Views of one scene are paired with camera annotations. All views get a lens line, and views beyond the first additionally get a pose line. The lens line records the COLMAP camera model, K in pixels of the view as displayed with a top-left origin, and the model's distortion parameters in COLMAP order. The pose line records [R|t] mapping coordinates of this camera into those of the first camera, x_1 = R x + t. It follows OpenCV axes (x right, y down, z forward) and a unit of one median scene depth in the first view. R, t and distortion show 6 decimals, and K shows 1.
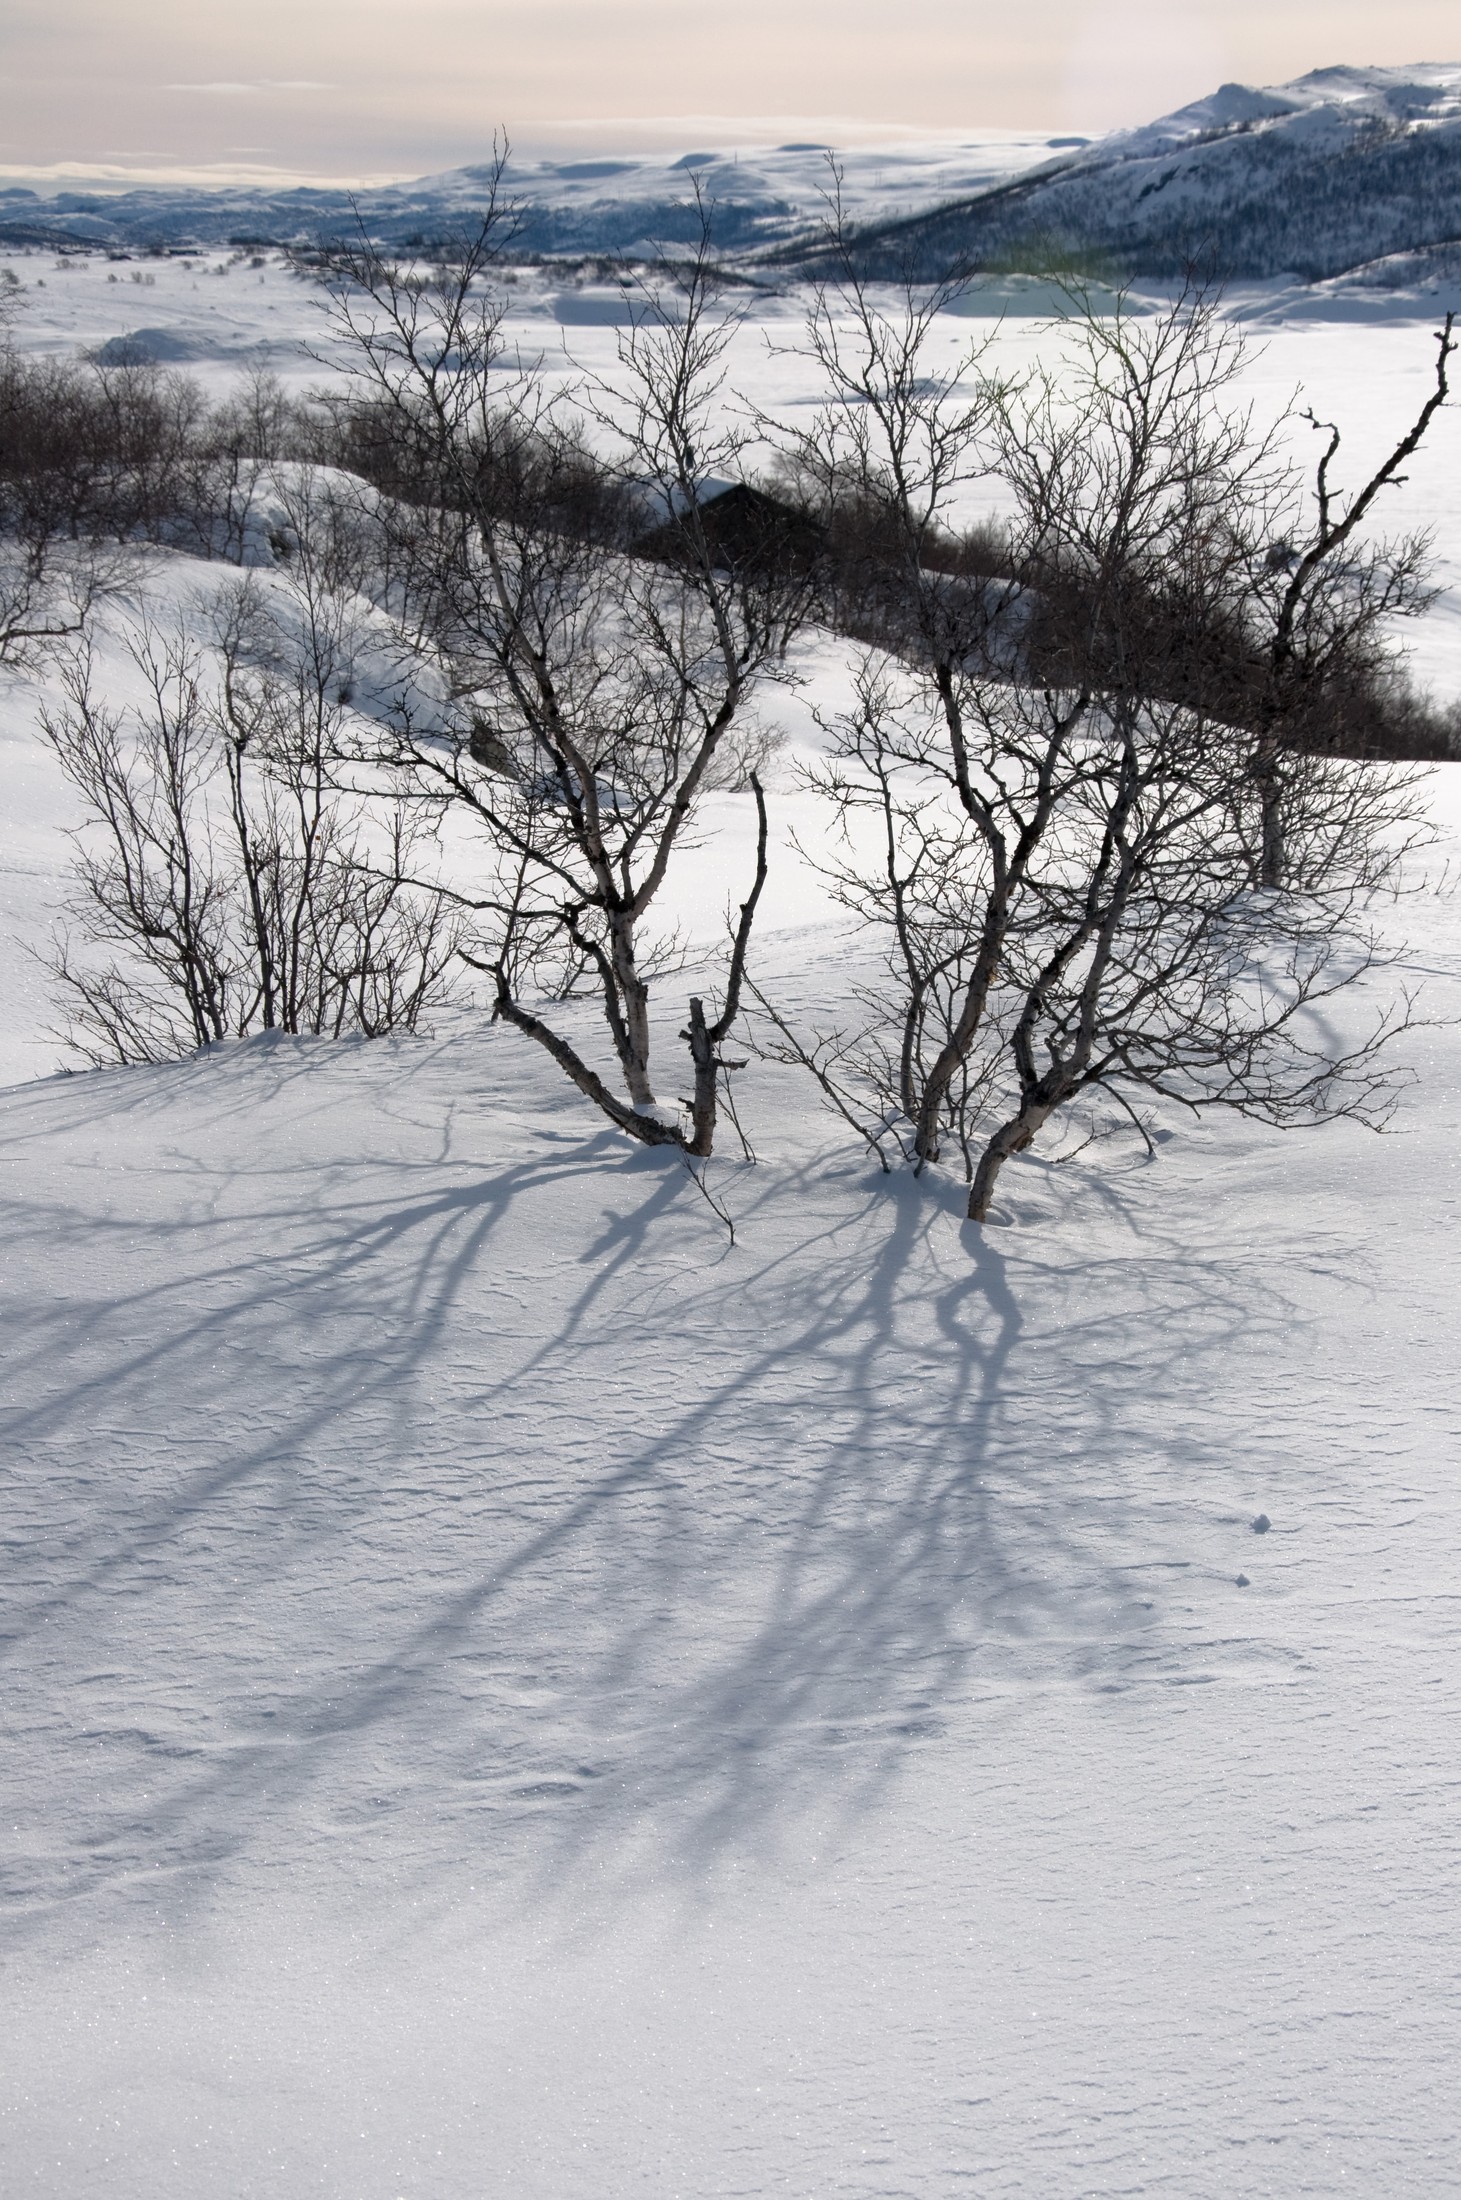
lens RADIAL K [[3855.7, 0, 750.3], [0, 3855.7, 1089.7], [0, 0, 1]] dist [0.340493, 0.000000]
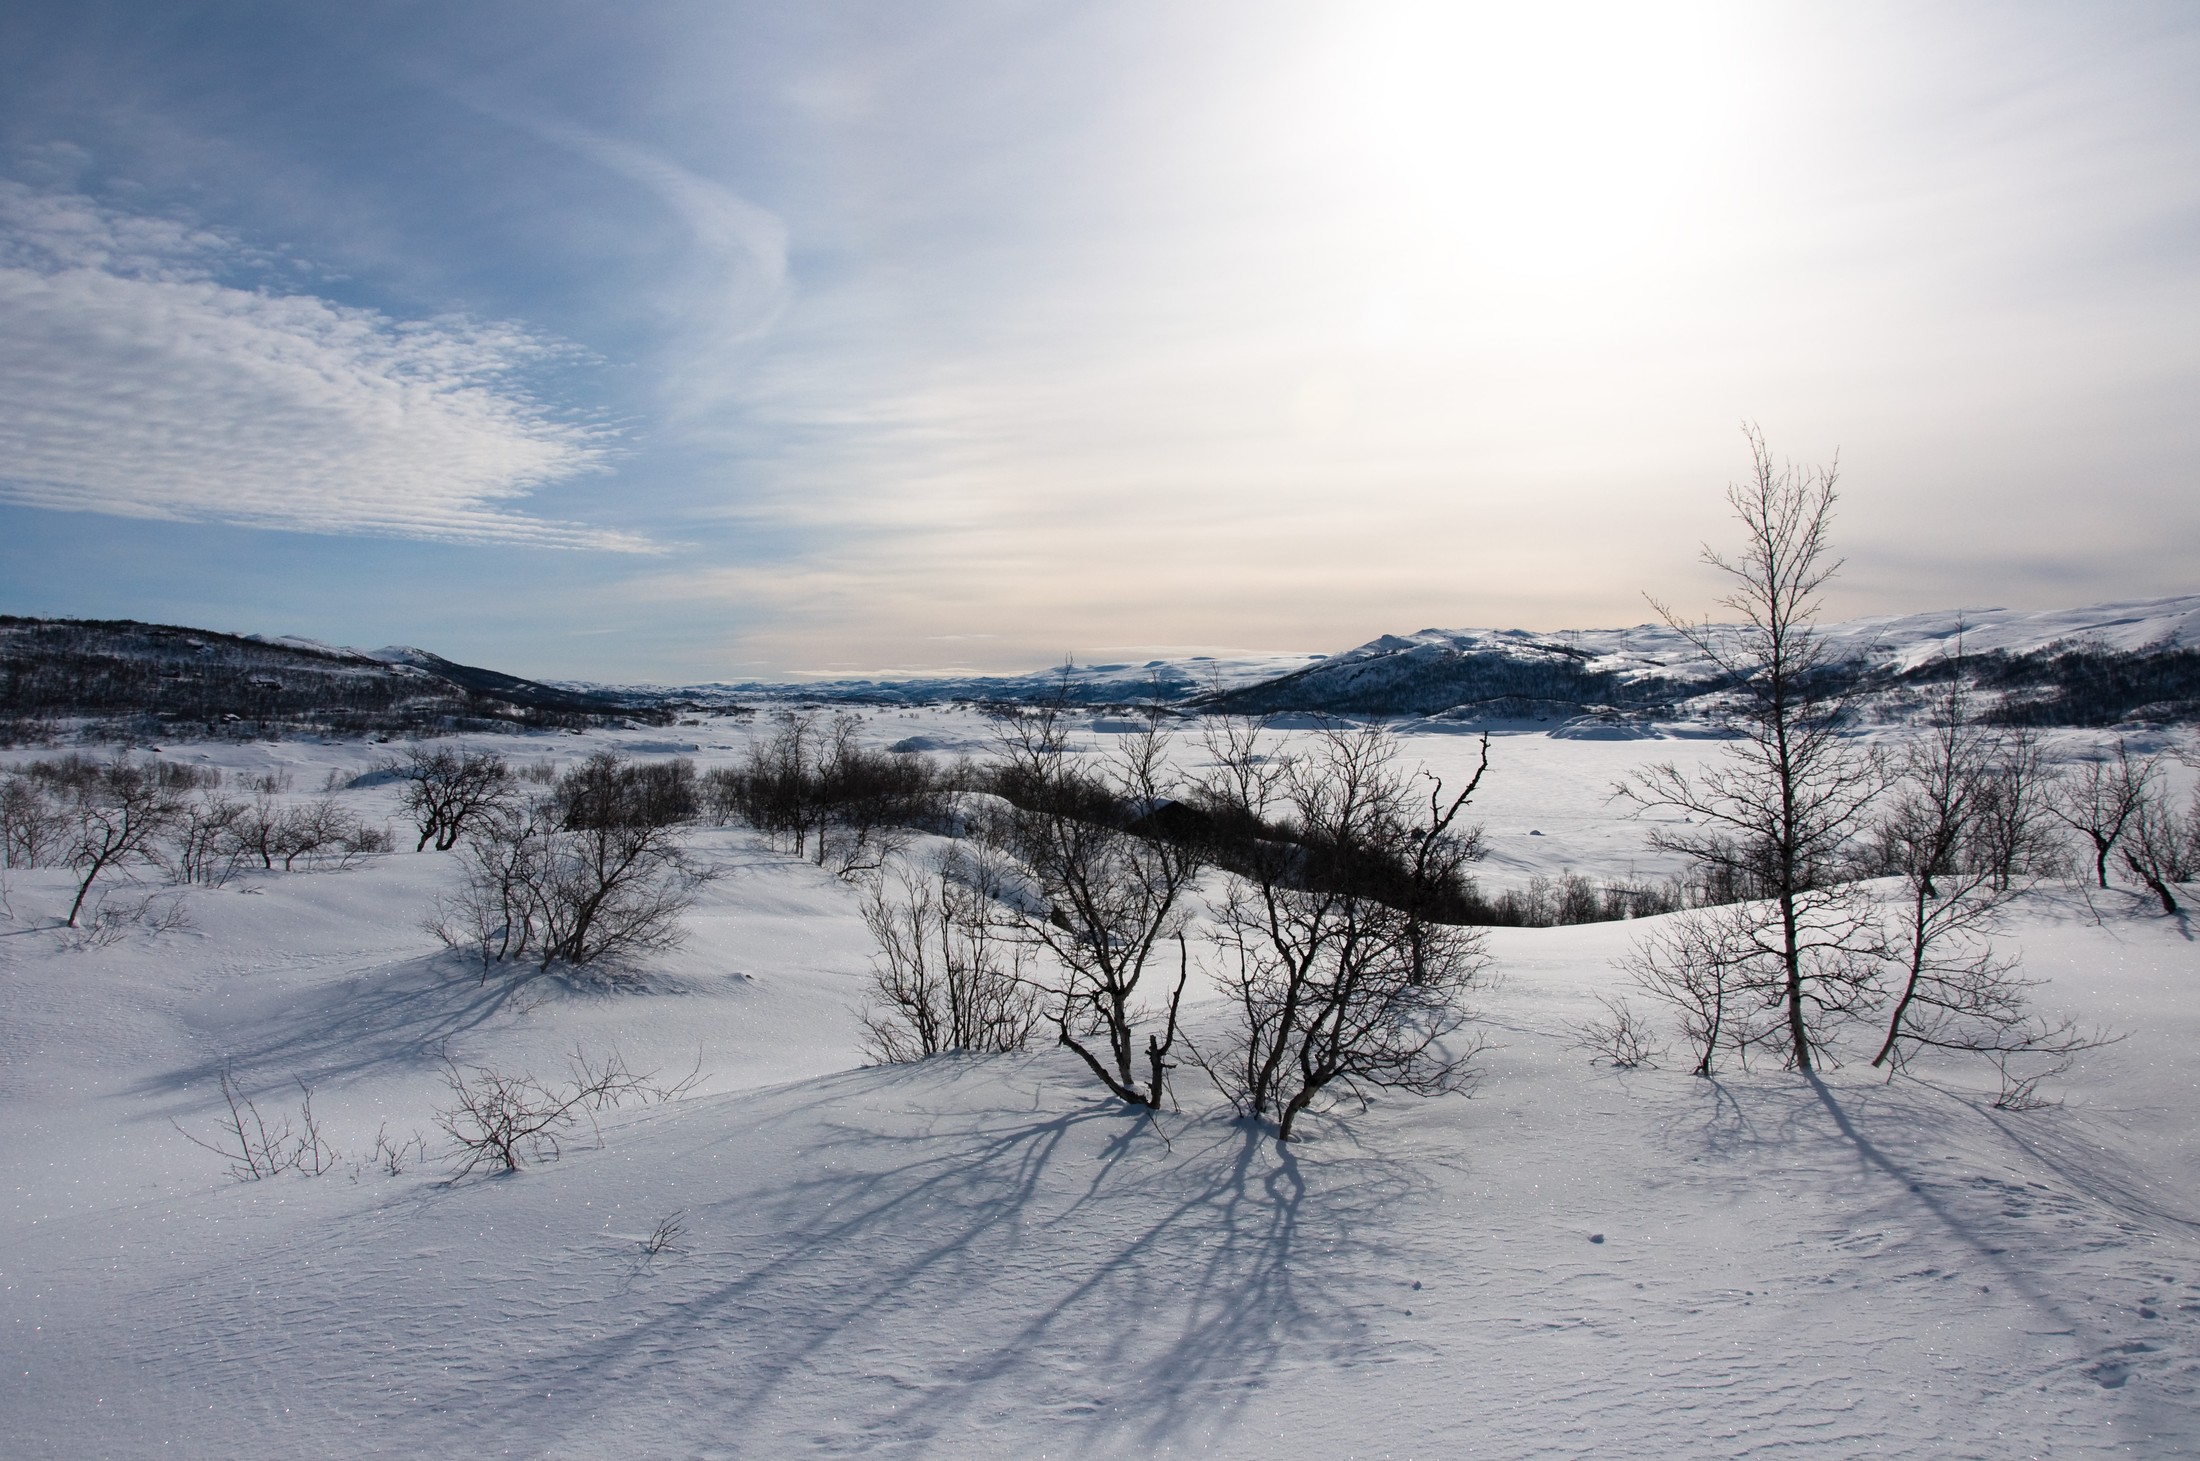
lens RADIAL K [[3855.7, 0, 1114.2], [0, 3855.7, 730.1], [0, 0, 1]] dist [0.340493, 0.000000]
pose [[0.997713, -0.001064, -0.067585, 0.111076], [-0.012909, 0.978474, -0.205968, 0.256165], [0.066349, 0.206369, 0.976222, -1.150857]]
